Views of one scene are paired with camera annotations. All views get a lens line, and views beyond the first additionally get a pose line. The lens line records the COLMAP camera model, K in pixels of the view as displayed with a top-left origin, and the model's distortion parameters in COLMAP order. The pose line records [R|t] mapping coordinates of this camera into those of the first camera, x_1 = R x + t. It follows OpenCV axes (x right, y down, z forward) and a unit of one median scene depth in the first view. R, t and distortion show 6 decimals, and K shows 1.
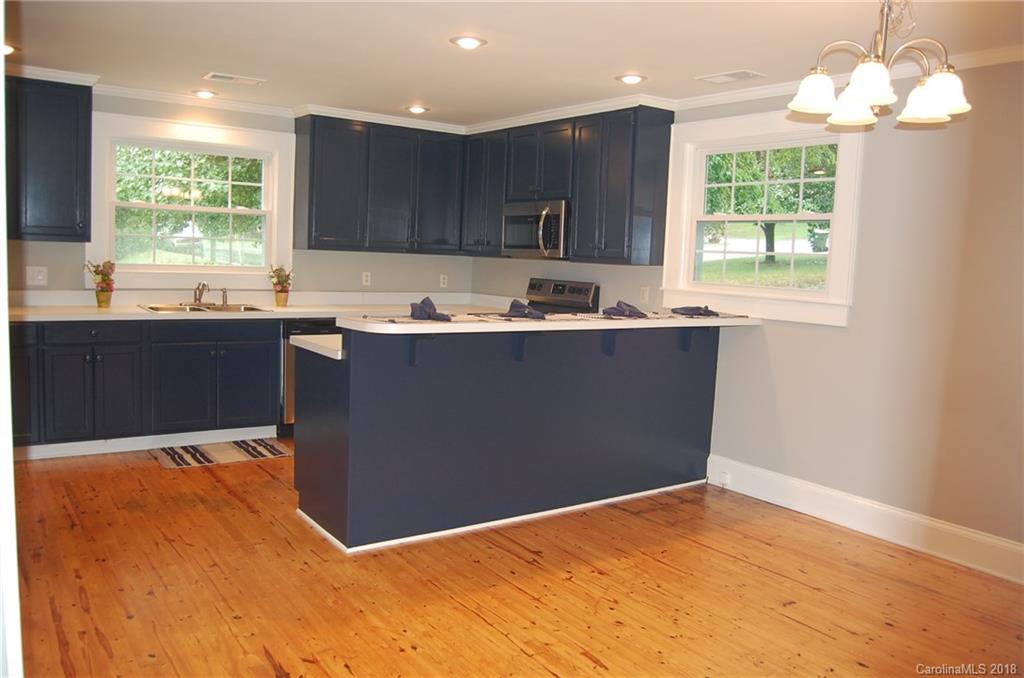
lens RADIAL K [[801.2, 0, 508.4], [0, 801.2, 340.7], [0, 0, 1]] dist [-0.093228, 0.037500]
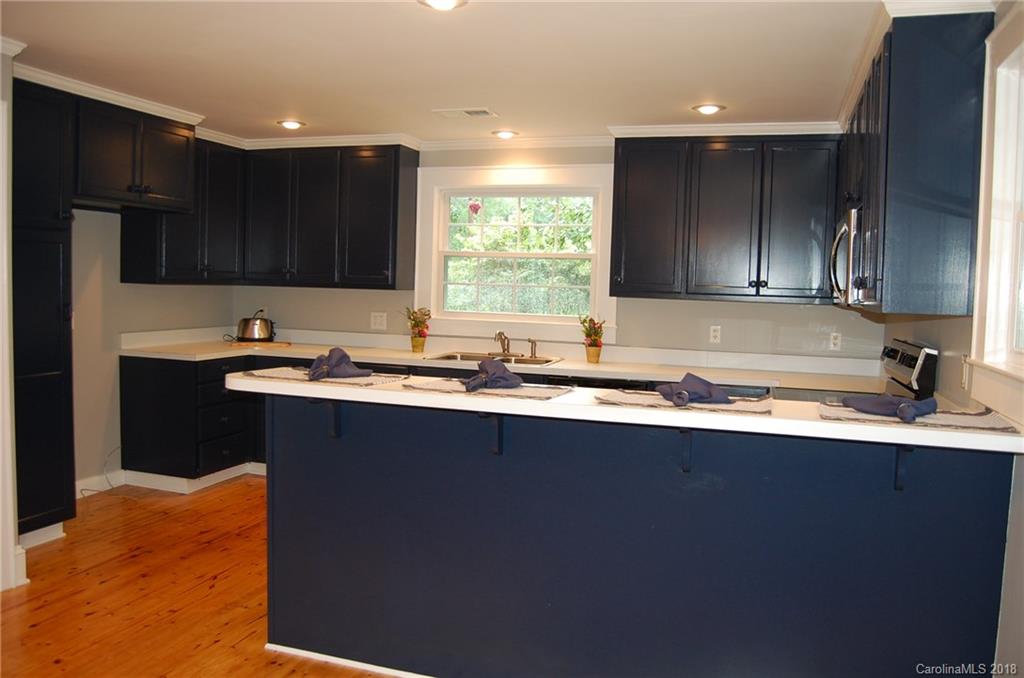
lens RADIAL K [[801.2, 0, 505.4], [0, 801.2, 331.6], [0, 0, 1]] dist [-0.093228, 0.037500]
pose [[0.604963, 0.019698, -0.796010, 0.381437], [-0.091570, 0.994782, -0.044976, -0.030843], [0.790971, 0.100100, 0.603610, 0.427317]]
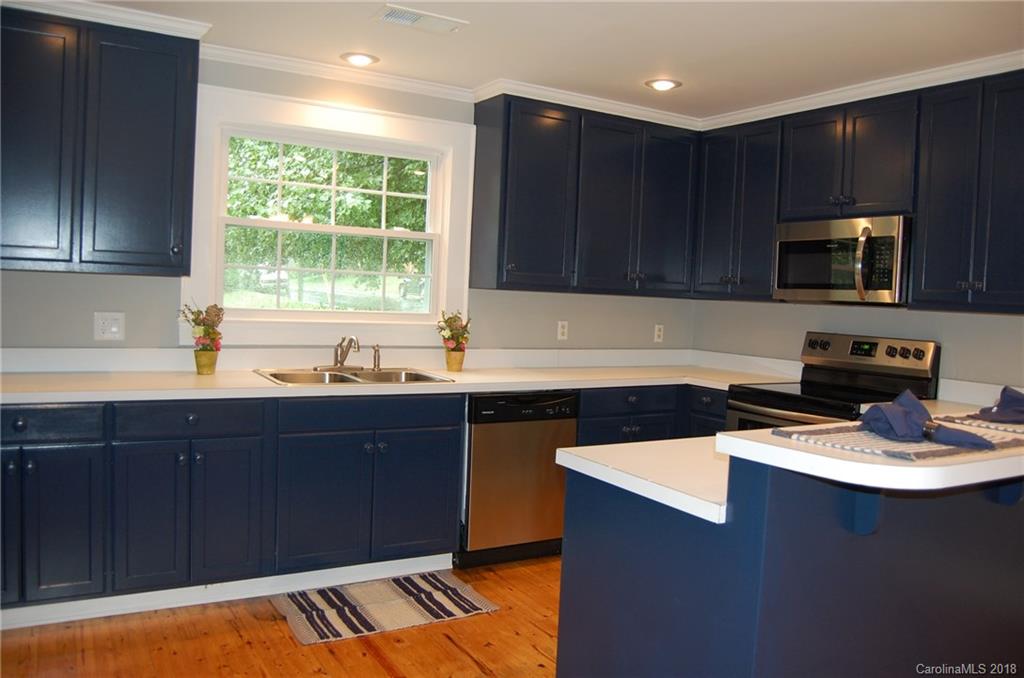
lens RADIAL K [[801.2, 0, 507.9], [0, 801.2, 336.8], [0, 0, 1]] dist [-0.093228, 0.037500]
pose [[0.995786, 0.004634, -0.091589, -0.190373], [-0.009771, 0.998399, -0.055719, -0.037569], [0.091184, 0.056379, 0.994237, 0.337432]]
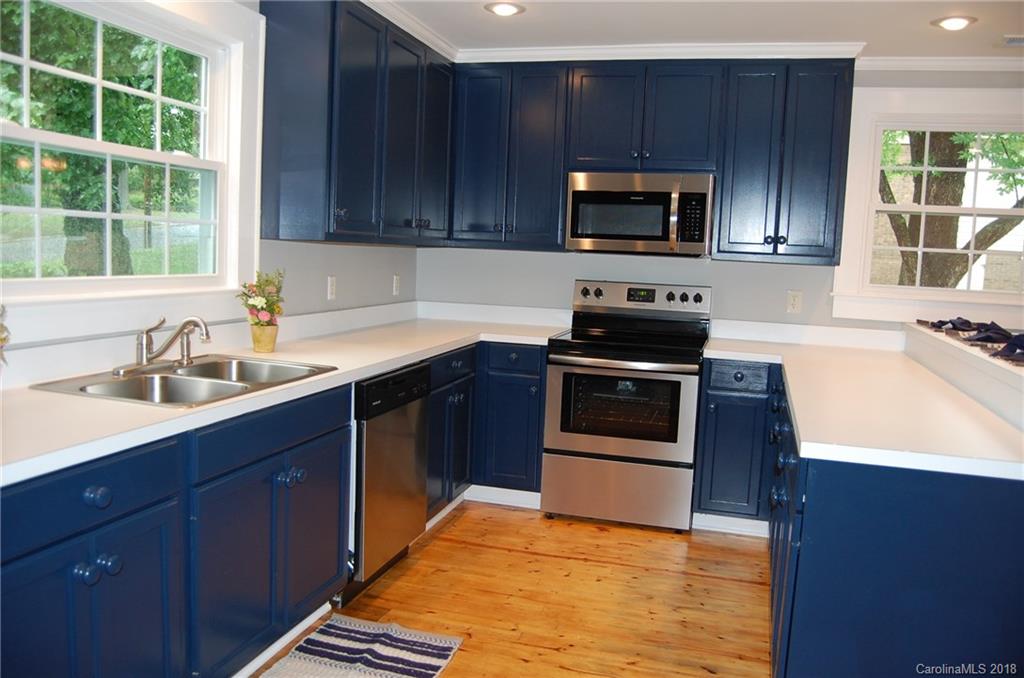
lens RADIAL K [[801.2, 0, 505.6], [0, 801.2, 343.8], [0, 0, 1]] dist [-0.093228, 0.037500]
pose [[0.790369, -0.080312, 0.607344, -0.513716], [0.059843, 0.996750, 0.053928, -0.072271], [-0.609701, -0.006278, 0.792606, 0.543576]]
